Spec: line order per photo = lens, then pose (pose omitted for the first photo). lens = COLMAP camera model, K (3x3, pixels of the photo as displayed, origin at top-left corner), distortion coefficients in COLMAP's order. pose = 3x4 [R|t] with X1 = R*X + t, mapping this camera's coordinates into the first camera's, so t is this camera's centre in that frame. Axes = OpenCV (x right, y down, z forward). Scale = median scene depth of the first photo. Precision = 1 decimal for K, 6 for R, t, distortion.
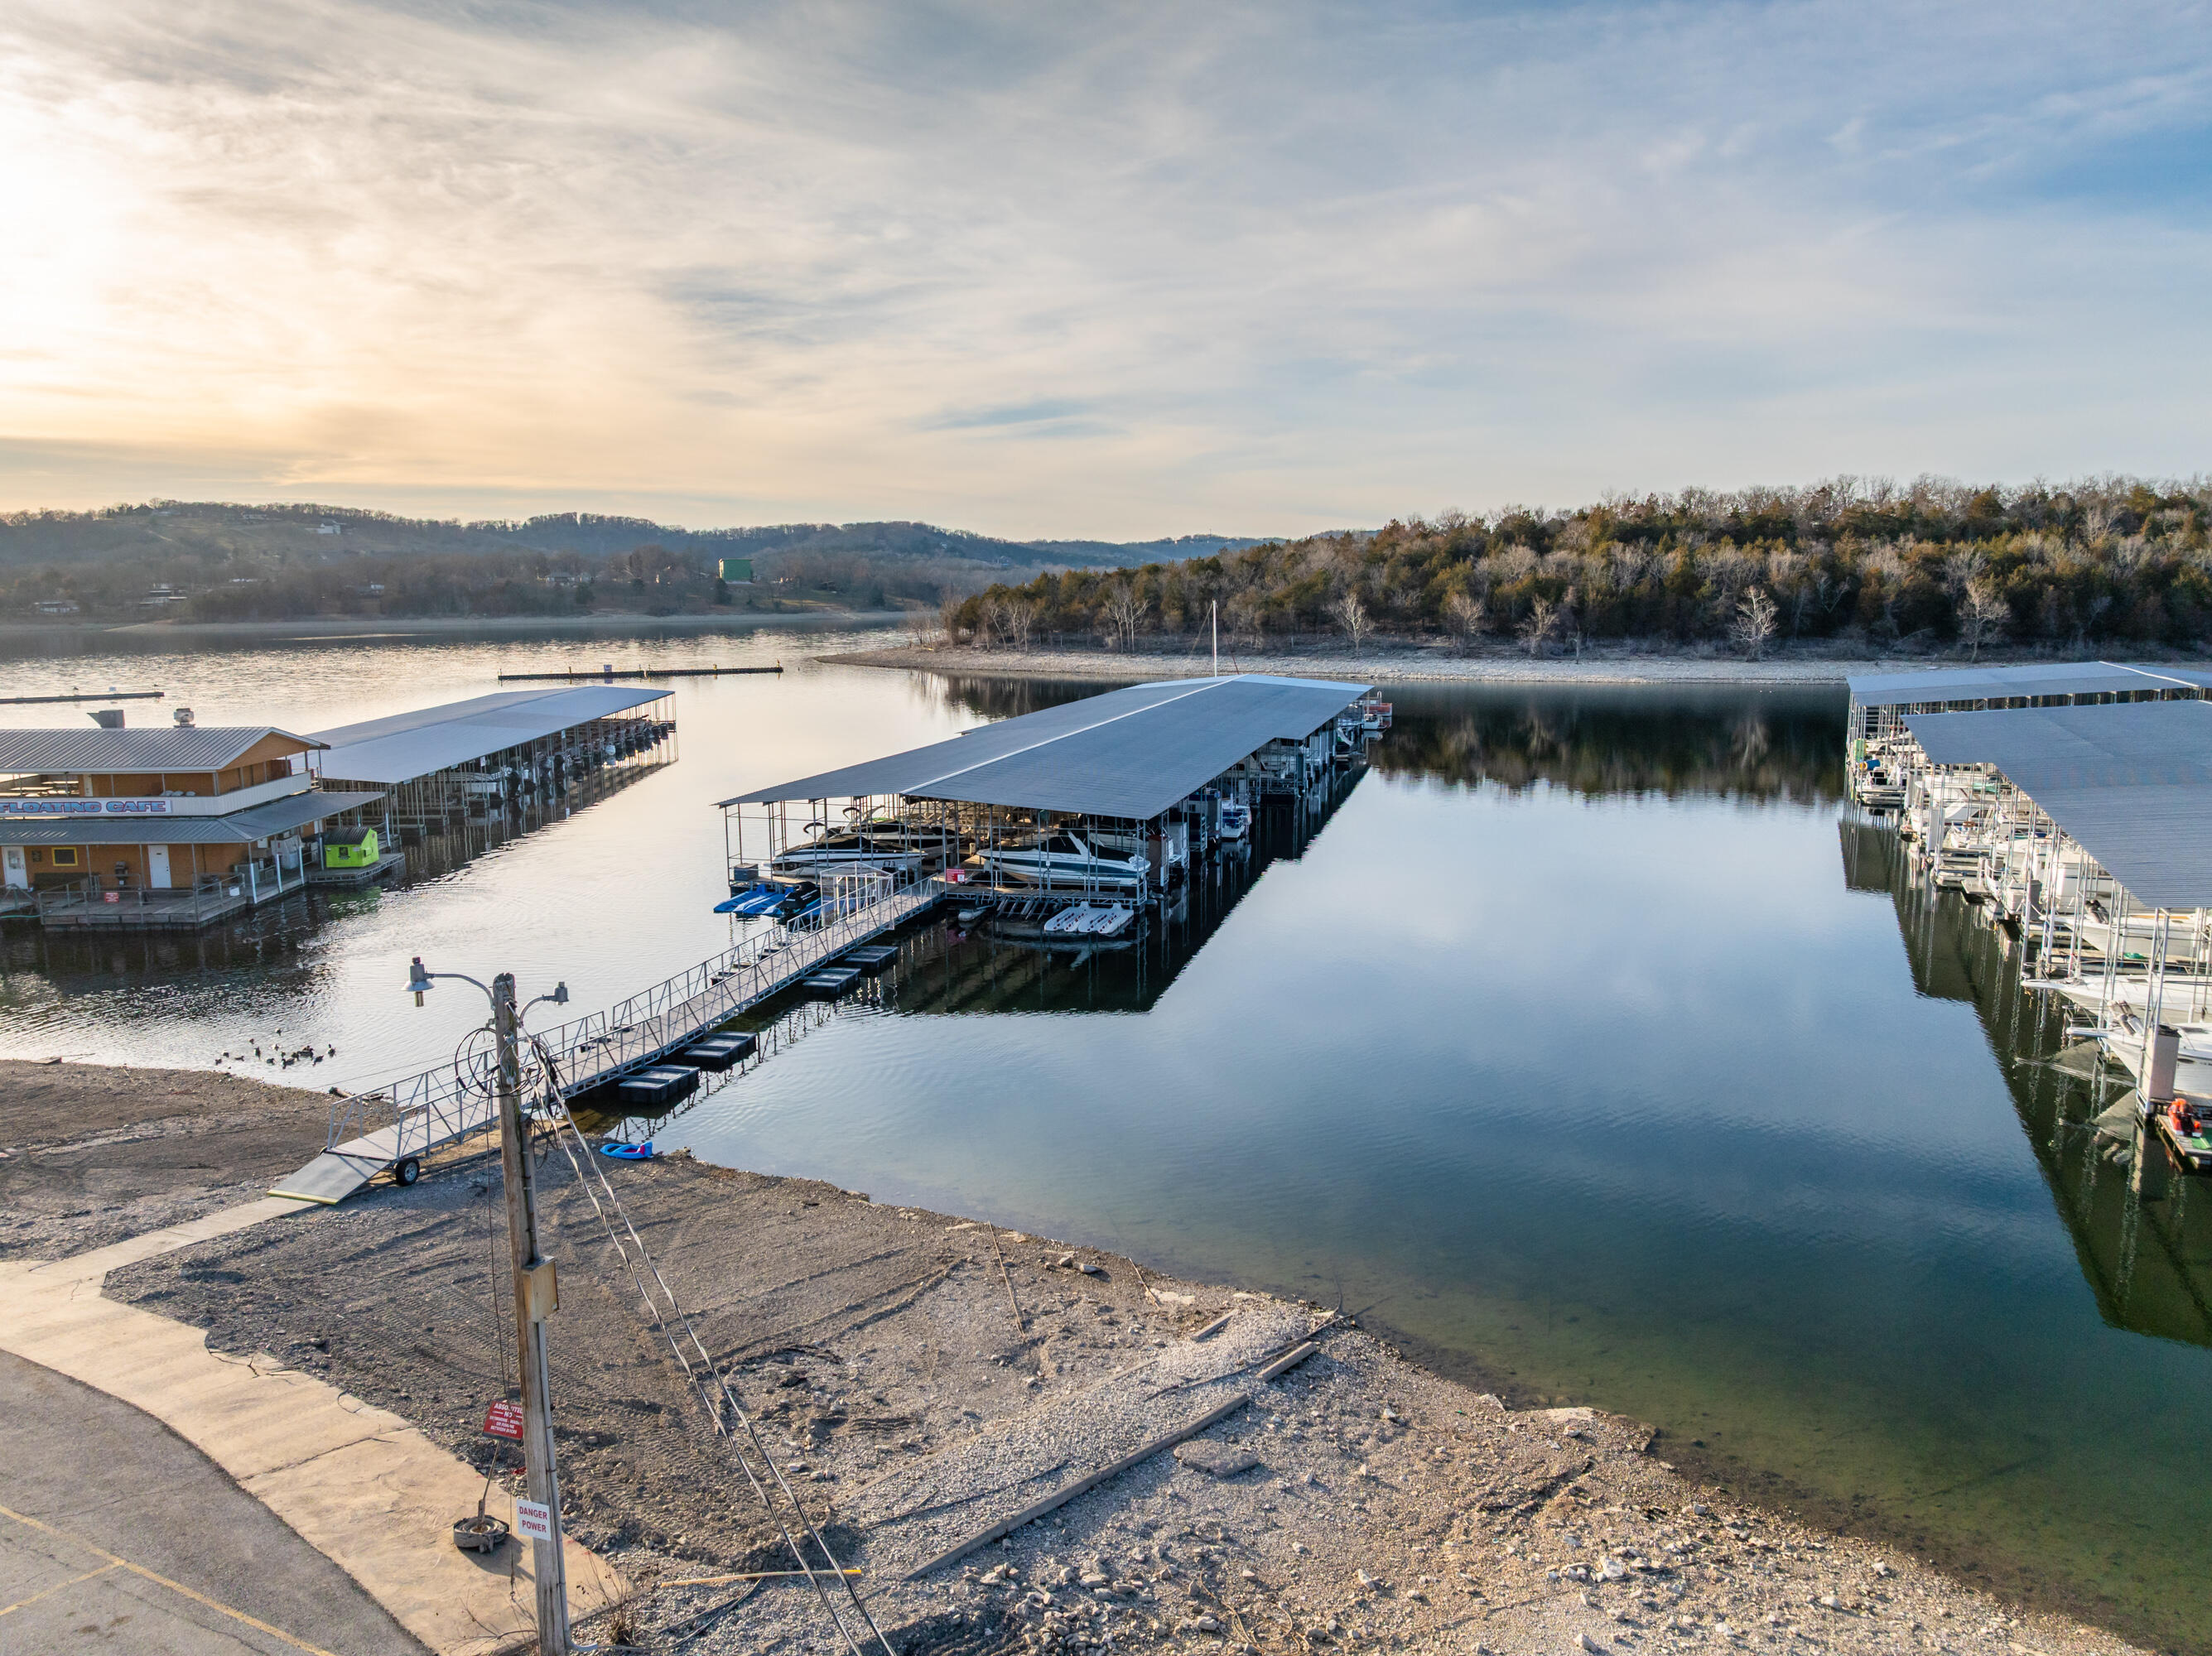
lens RADIAL K [[1548.6, 0, 1102.1], [0, 1548.6, 887.8], [0, 0, 1]] dist [-0.032700, 0.002214]
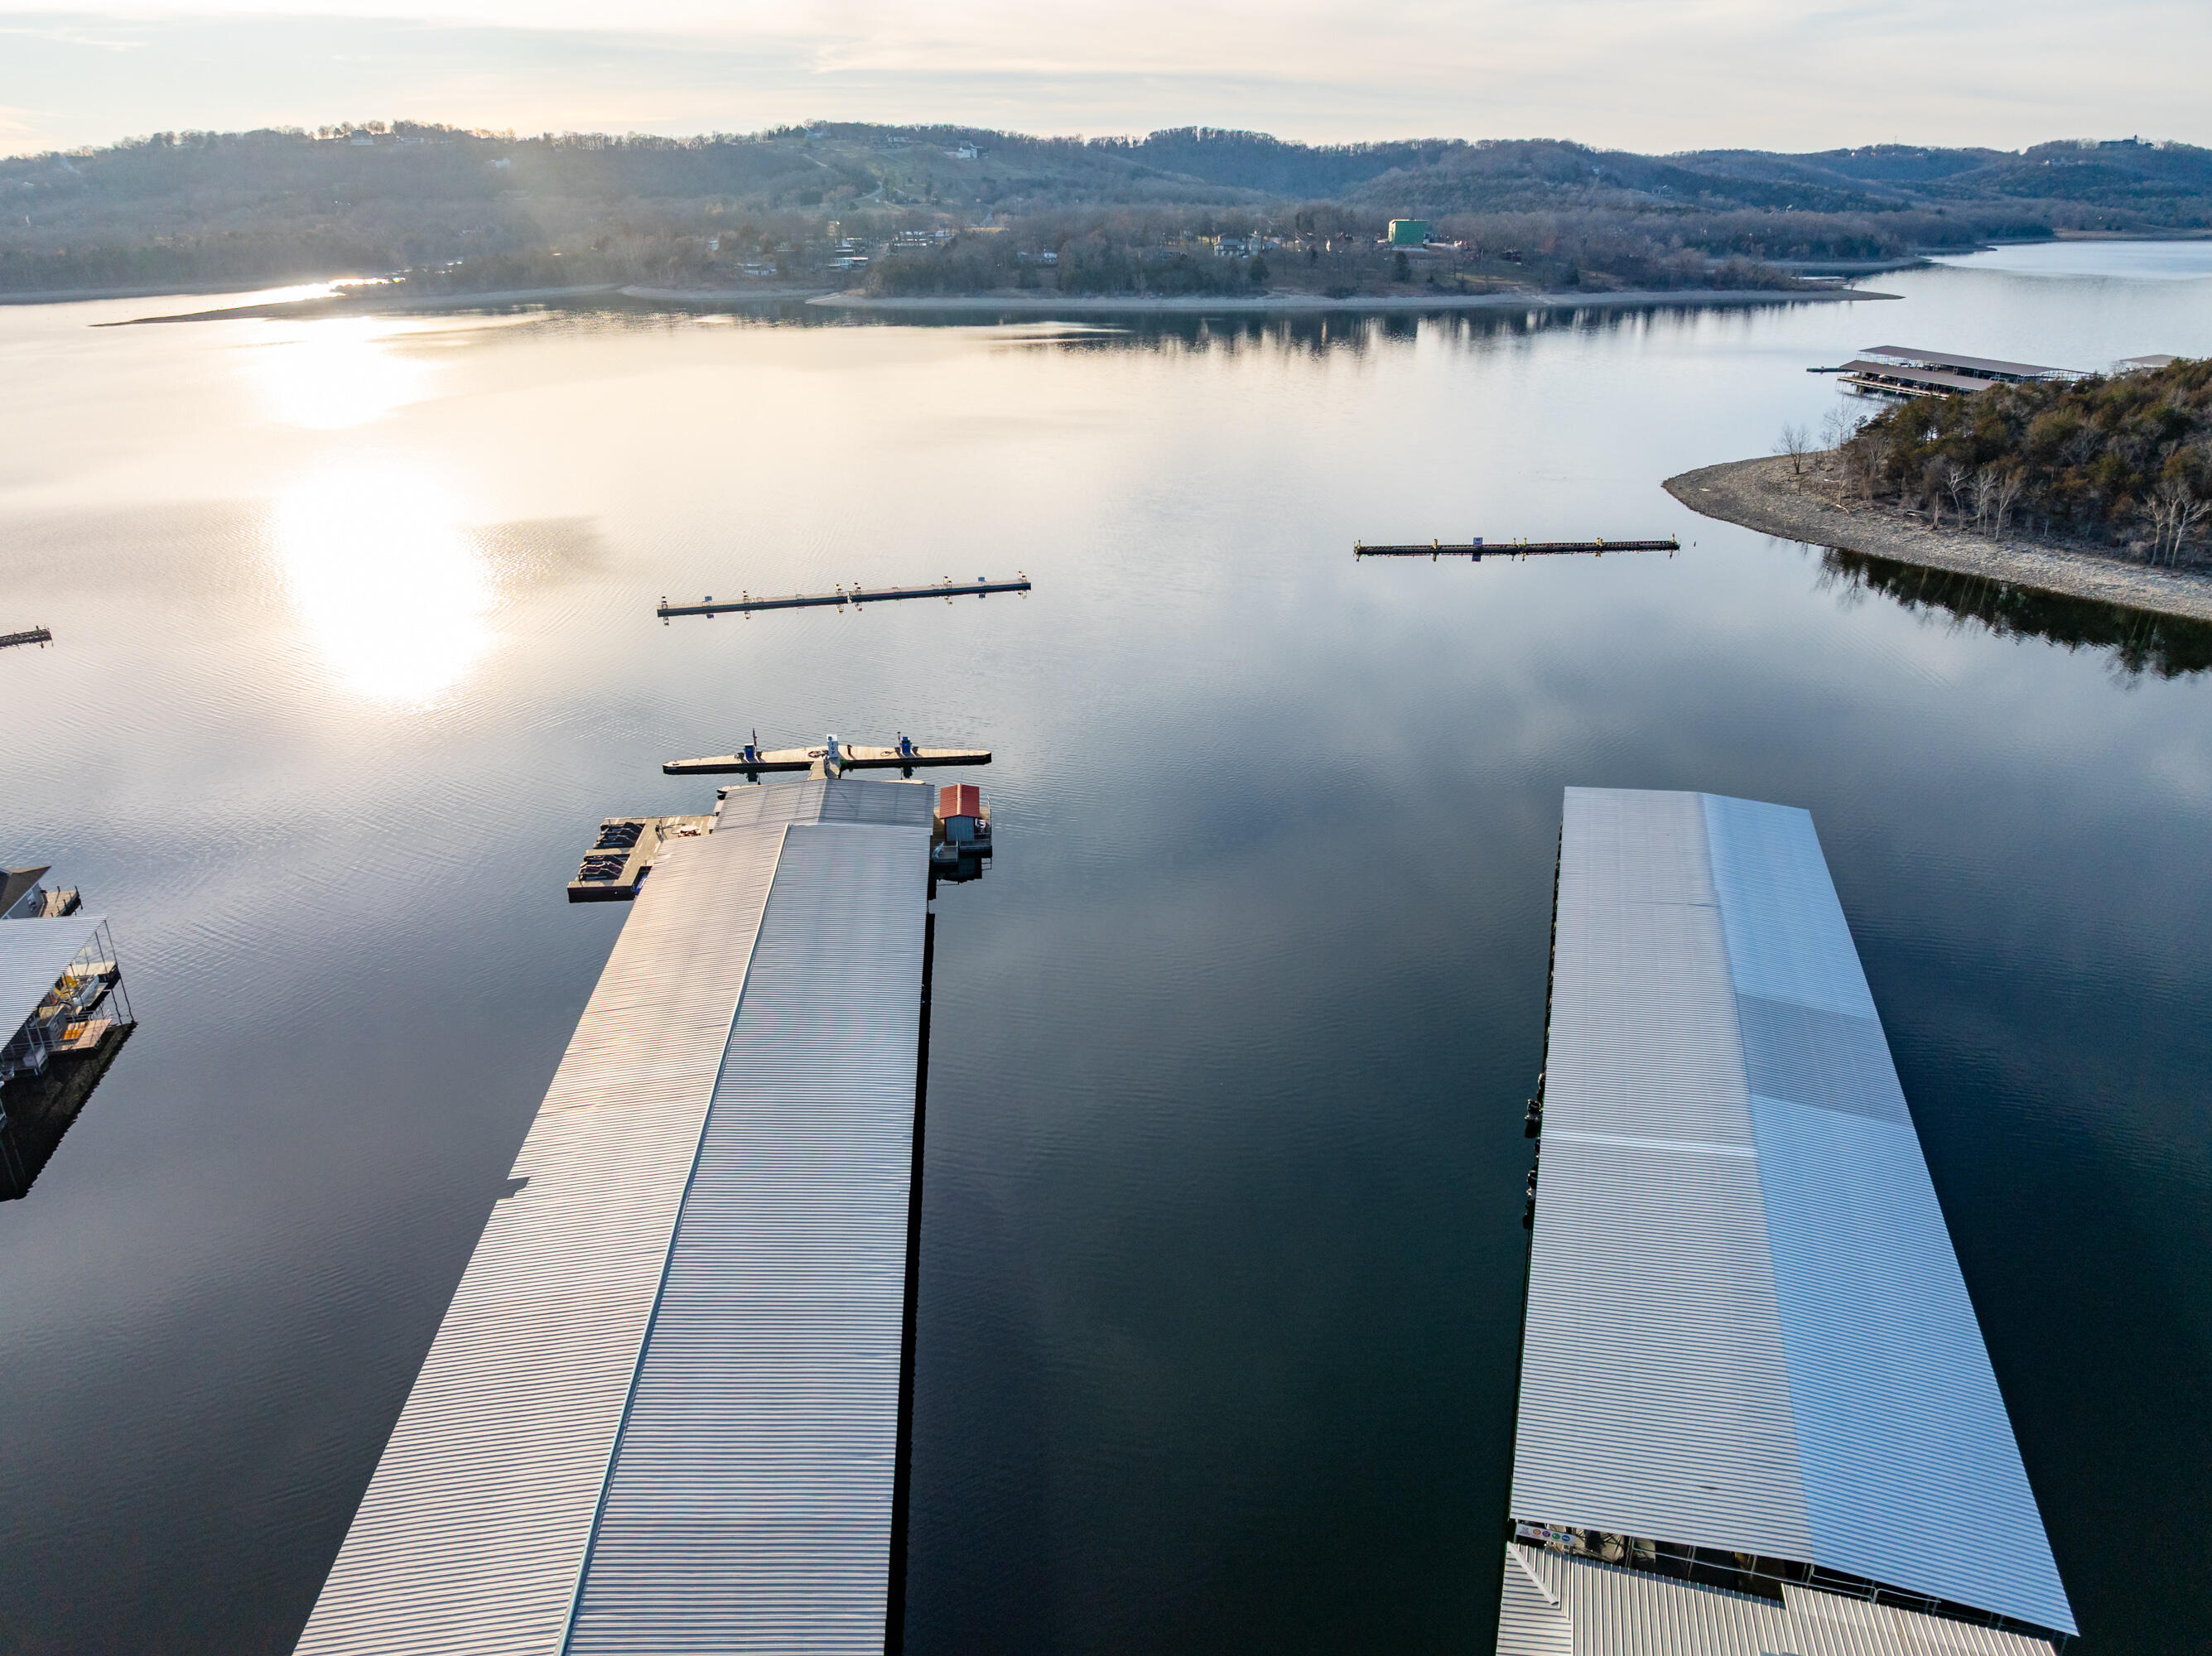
lens RADIAL K [[1566.6, 0, 1106.0], [0, 1566.6, 828.0], [0, 0, 1]] dist [-0.038946, -0.000503]
pose [[0.937624, 0.134898, -0.320412, -0.219240], [-0.068211, 0.975117, 0.210935, -0.157049], [0.340894, -0.175922, 0.923495, 0.111434]]
